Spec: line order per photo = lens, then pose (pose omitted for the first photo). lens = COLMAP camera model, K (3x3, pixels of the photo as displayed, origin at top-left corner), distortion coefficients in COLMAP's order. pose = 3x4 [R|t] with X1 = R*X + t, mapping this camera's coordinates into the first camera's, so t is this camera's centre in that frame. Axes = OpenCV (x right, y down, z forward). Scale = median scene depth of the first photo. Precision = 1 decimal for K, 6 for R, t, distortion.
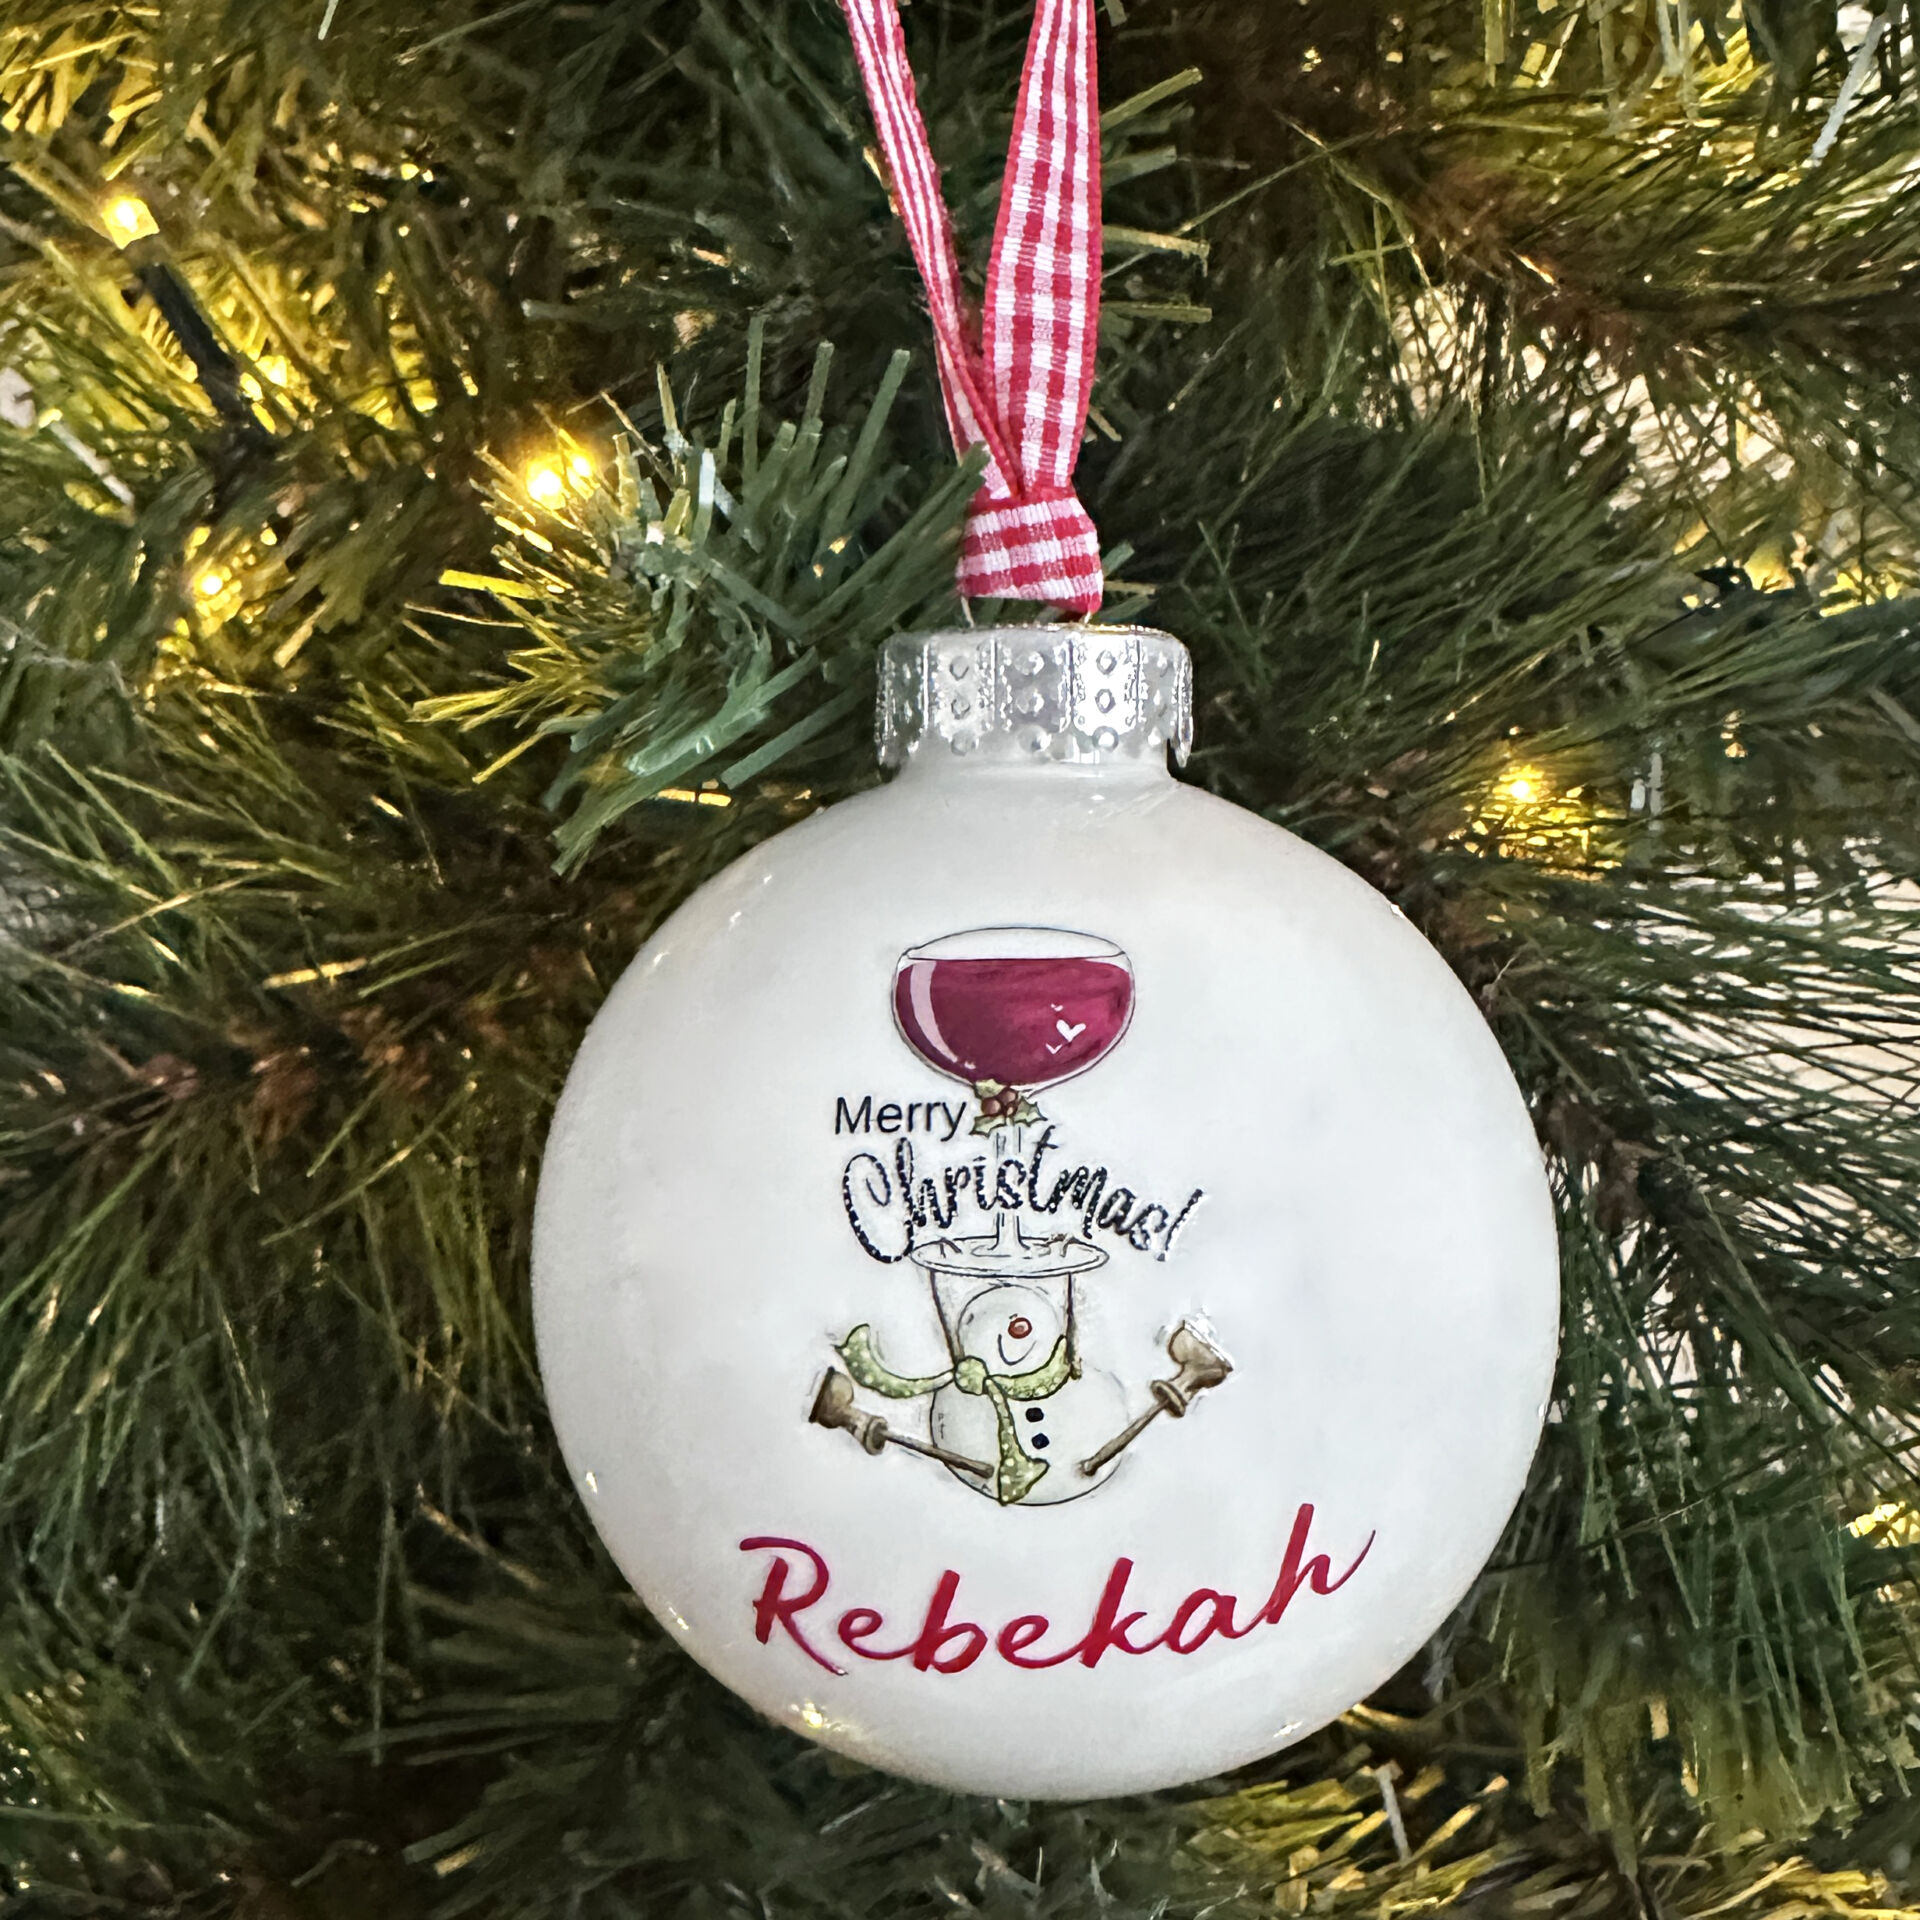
lens RADIAL K [[2151.9, 0, 809.5], [0, 2151.9, 922.3], [0, 0, 1]] dist [0.076923, -0.030582]
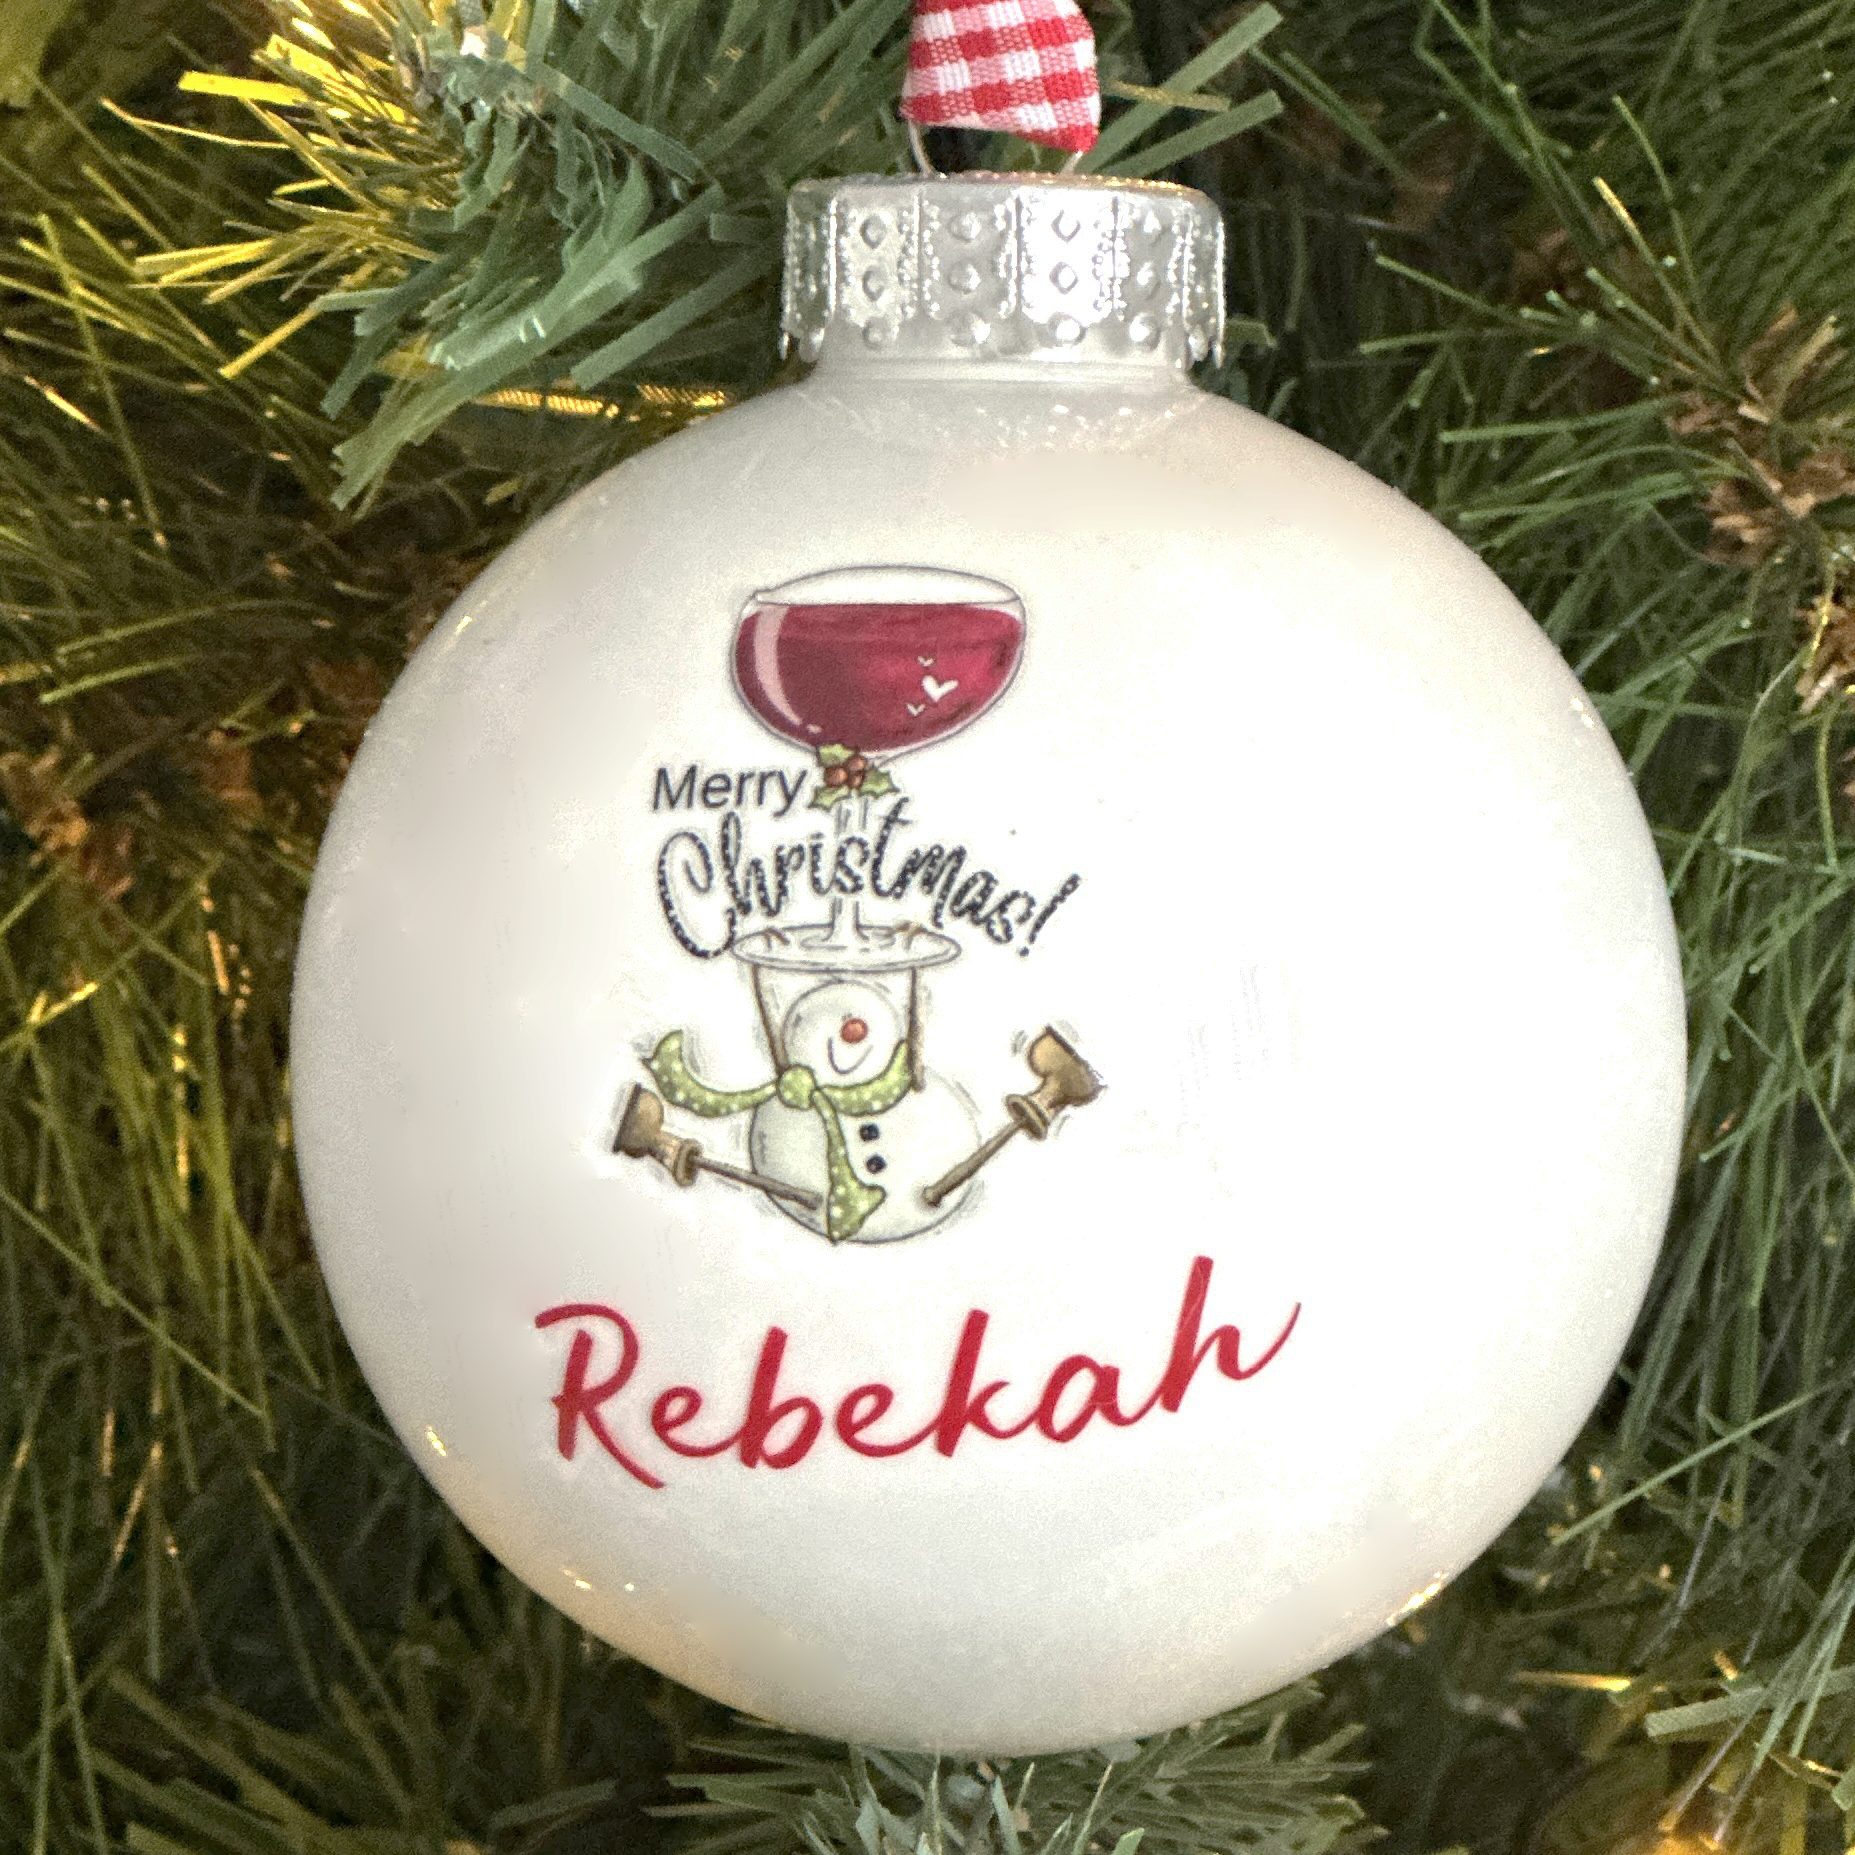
lens RADIAL K [[7514.3, 0, 927.5], [0, 7514.3, 927.5], [0, 0, 1]] dist [-0.135702, 0.577242]
pose [[0.998190, 0.017437, -0.057550, 0.287171], [-0.016876, 0.999805, 0.010210, 0.113542], [0.057716, -0.009221, 0.998290, -1.888247]]
